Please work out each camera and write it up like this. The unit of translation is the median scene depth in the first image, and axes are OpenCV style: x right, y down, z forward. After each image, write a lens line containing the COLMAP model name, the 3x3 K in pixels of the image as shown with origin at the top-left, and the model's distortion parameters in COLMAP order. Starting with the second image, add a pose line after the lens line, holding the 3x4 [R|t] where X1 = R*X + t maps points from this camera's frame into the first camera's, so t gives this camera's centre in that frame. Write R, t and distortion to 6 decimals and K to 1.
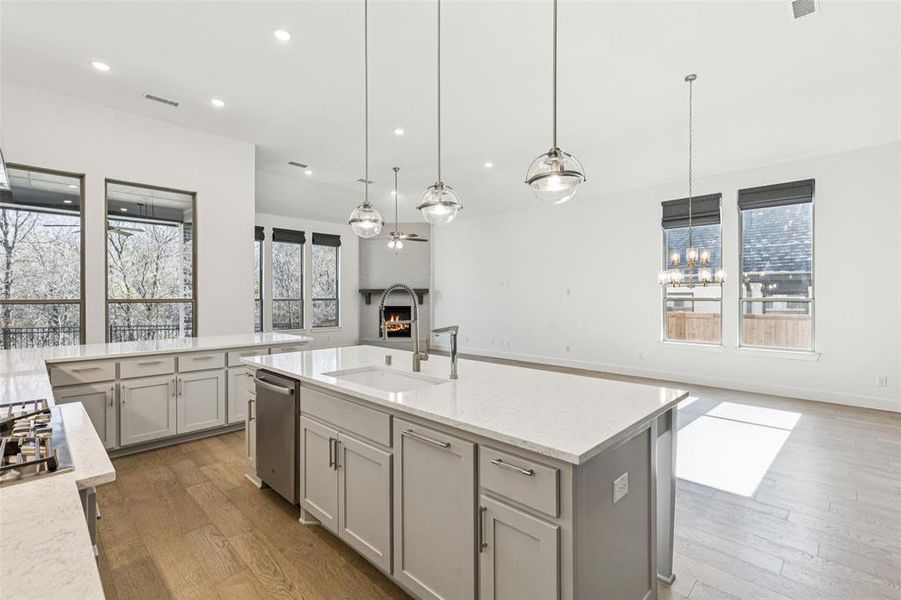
lens RADIAL K [[413.4, 0, 449.9], [0, 413.4, 296.6], [0, 0, 1]] dist [0.009408, -0.000385]
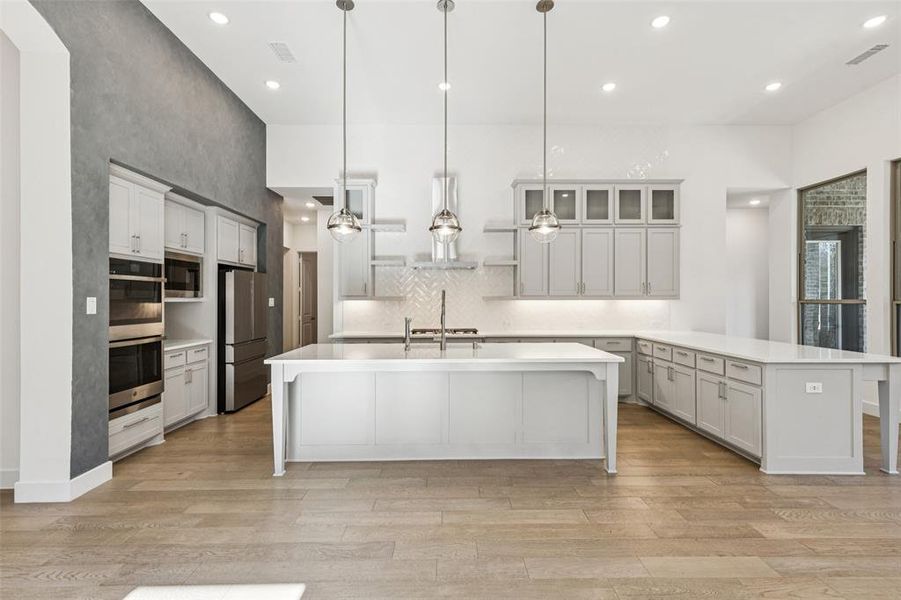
lens RADIAL K [[413.4, 0, 447.4], [0, 413.4, 298.5], [0, 0, 1]] dist [0.009408, -0.000385]
pose [[-0.700707, 0.005312, -0.713430, 0.344716], [0.005029, 0.999984, 0.002507, -0.002531], [0.713432, -0.001831, -0.700722, 0.734081]]
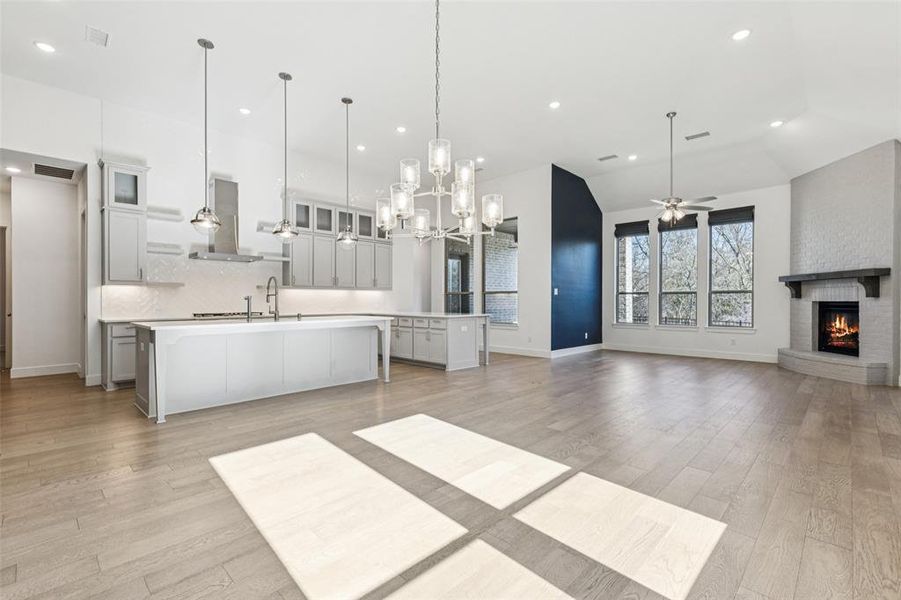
lens RADIAL K [[402.3, 0, 453.5], [0, 402.3, 301.9], [0, 0, 1]] dist [0.002425, 0.000370]
pose [[0.008257, 0.009691, -0.999919, 0.680352], [0.001103, 0.999952, 0.009700, 0.026588], [0.999965, -0.001183, 0.008246, 0.667796]]
